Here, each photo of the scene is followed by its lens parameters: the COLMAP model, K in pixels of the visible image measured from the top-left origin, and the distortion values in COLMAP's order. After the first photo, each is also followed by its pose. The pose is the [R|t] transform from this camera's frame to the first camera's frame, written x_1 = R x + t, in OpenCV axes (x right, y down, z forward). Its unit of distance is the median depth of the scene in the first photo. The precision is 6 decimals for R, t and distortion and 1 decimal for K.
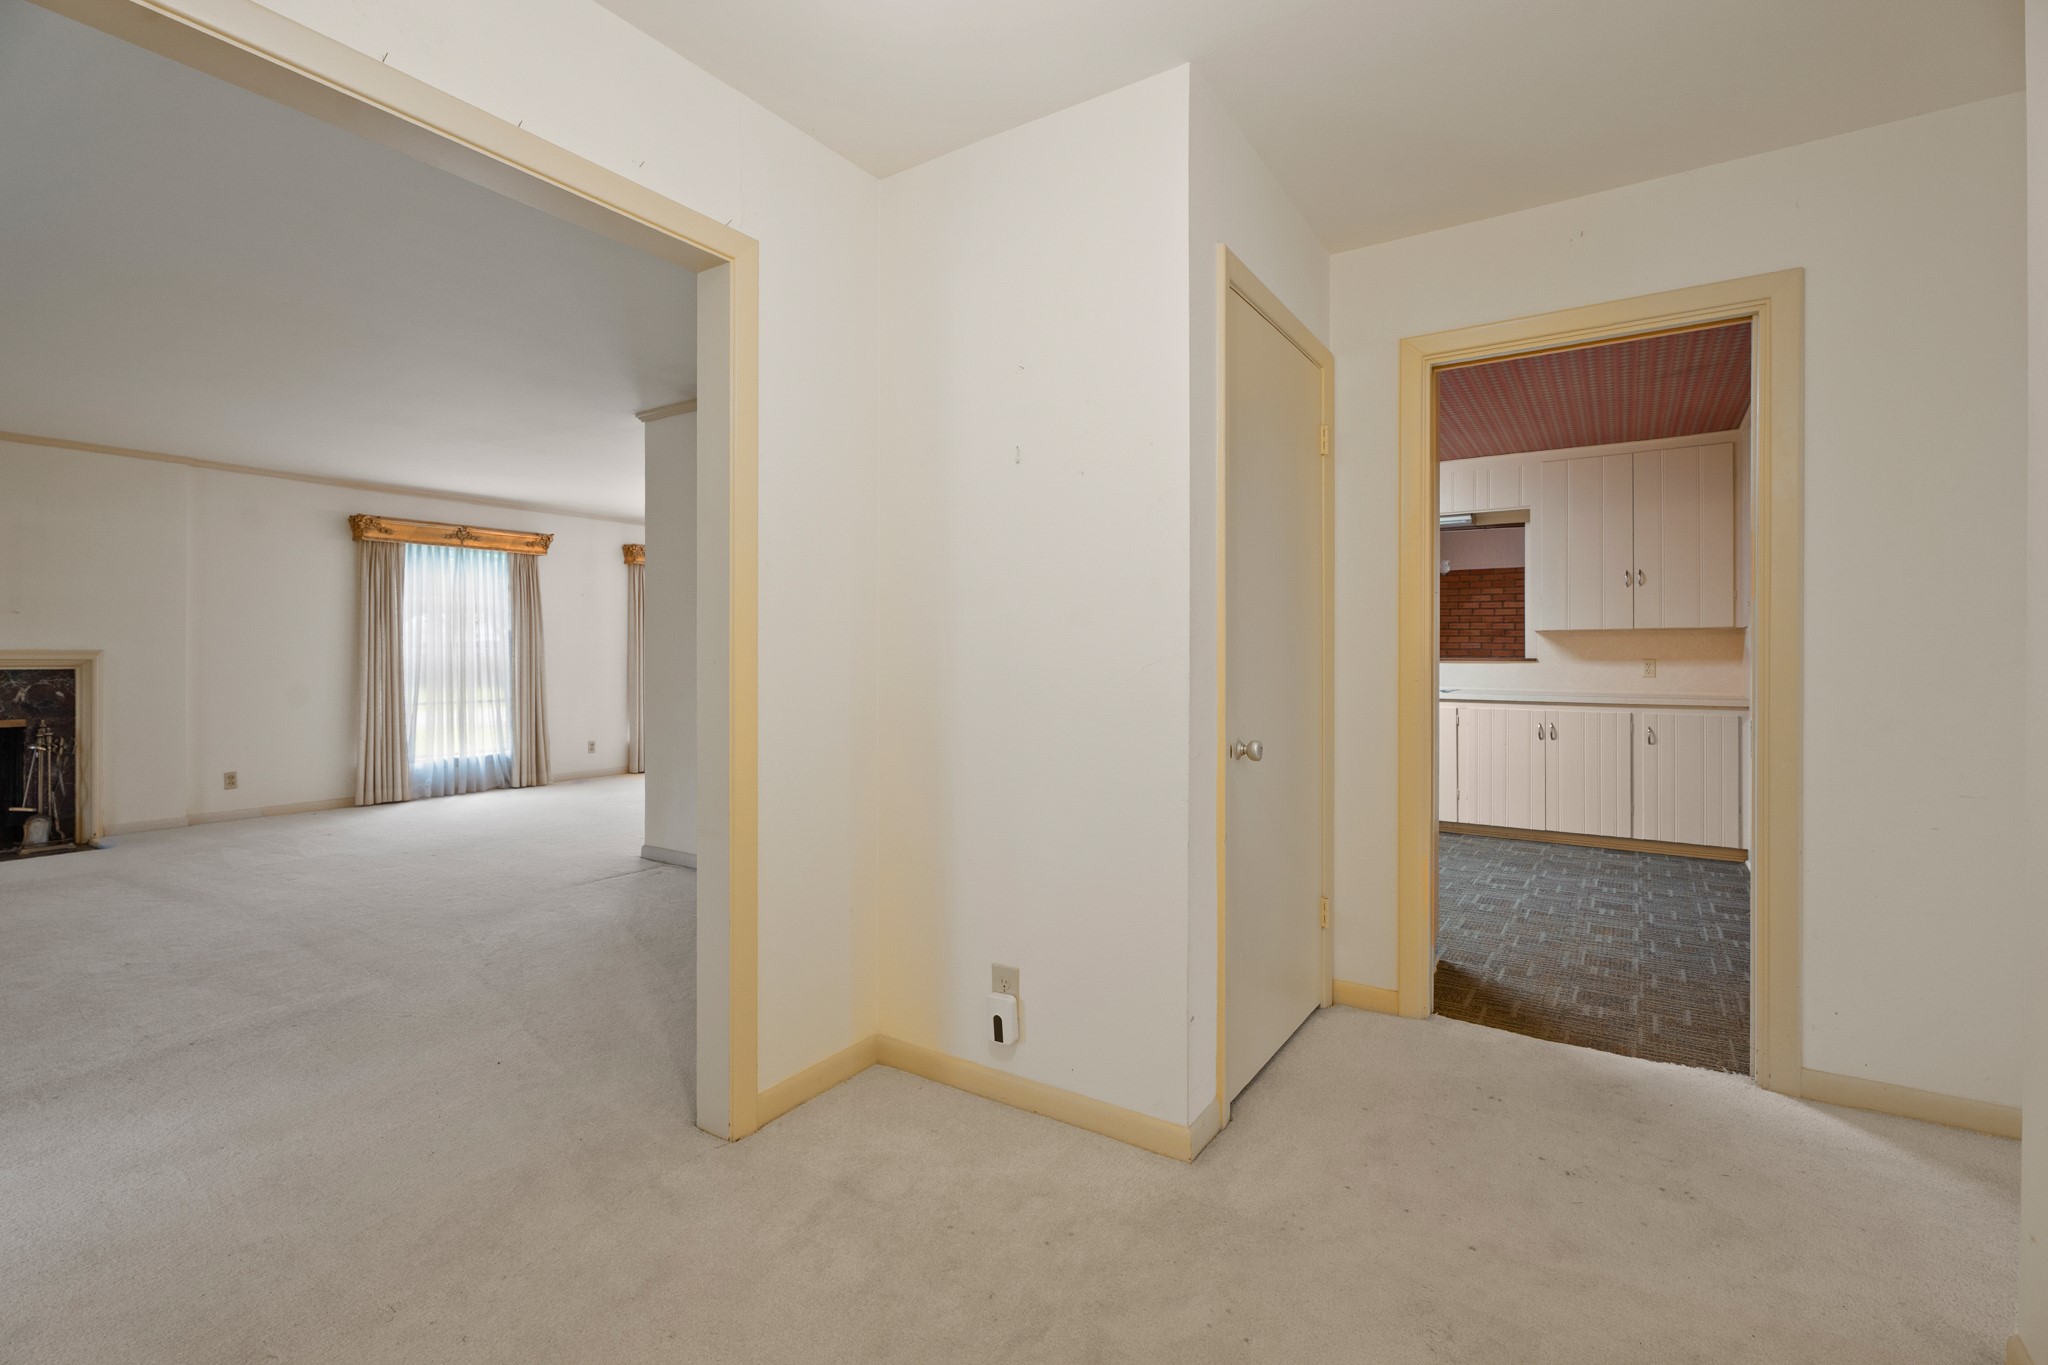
lens RADIAL K [[913.0, 0, 1024.2], [0, 913.0, 659.9], [0, 0, 1]] dist [-0.000426, -0.000002]
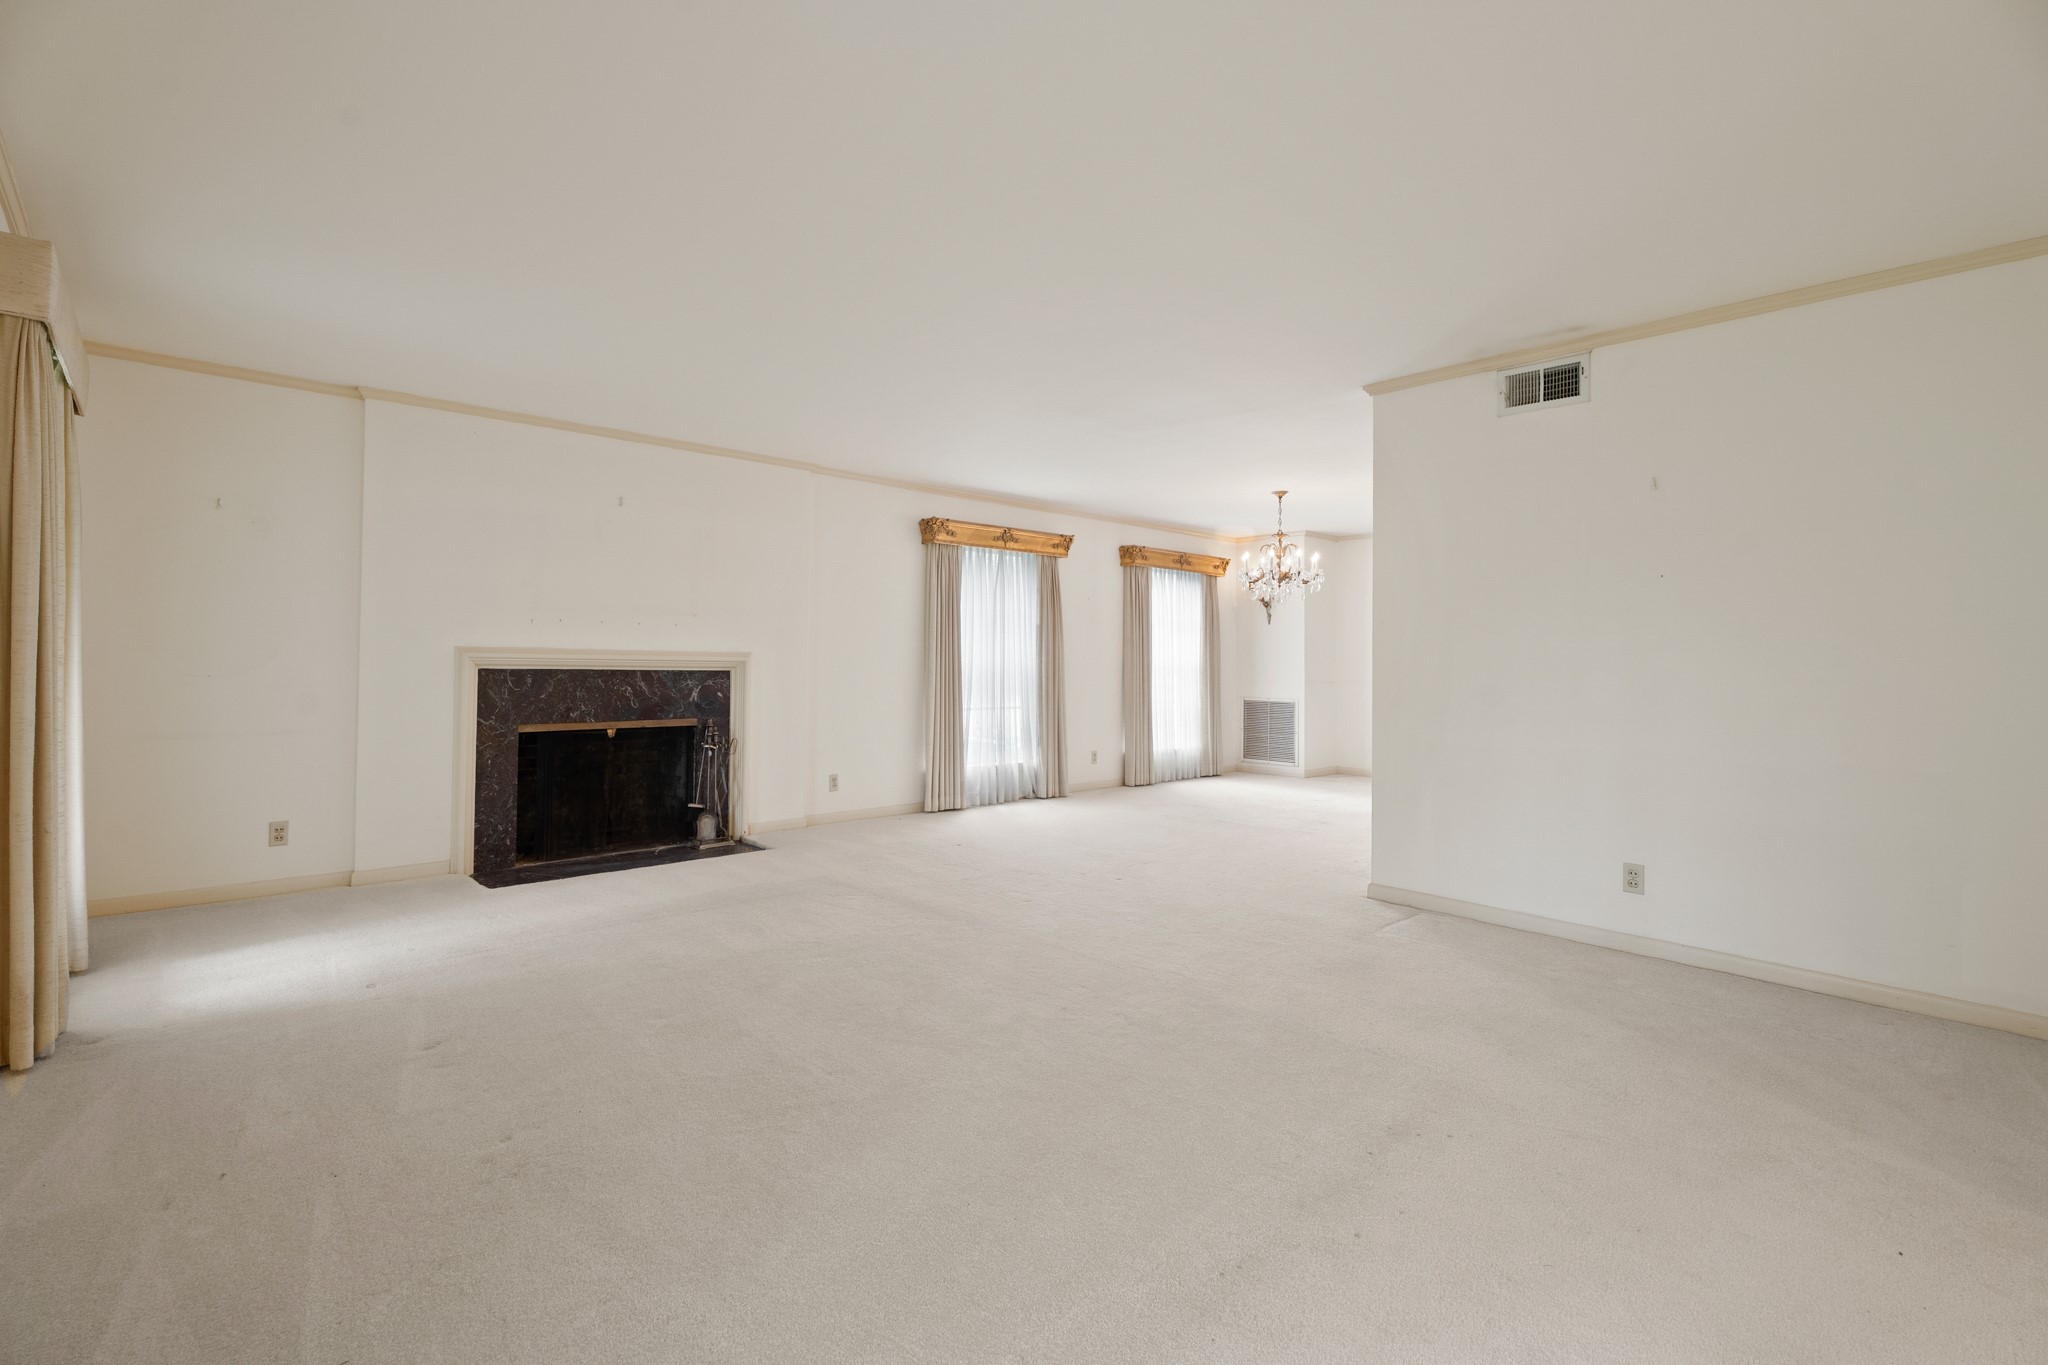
lens RADIAL K [[913.0, 0, 995.4], [0, 913.0, 647.4], [0, 0, 1]] dist [-0.000426, -0.000002]
pose [[0.973655, 0.006633, -0.227931, -0.423086], [-0.011941, 0.999688, -0.021919, 0.002605], [0.227715, 0.024063, 0.973431, 0.053605]]
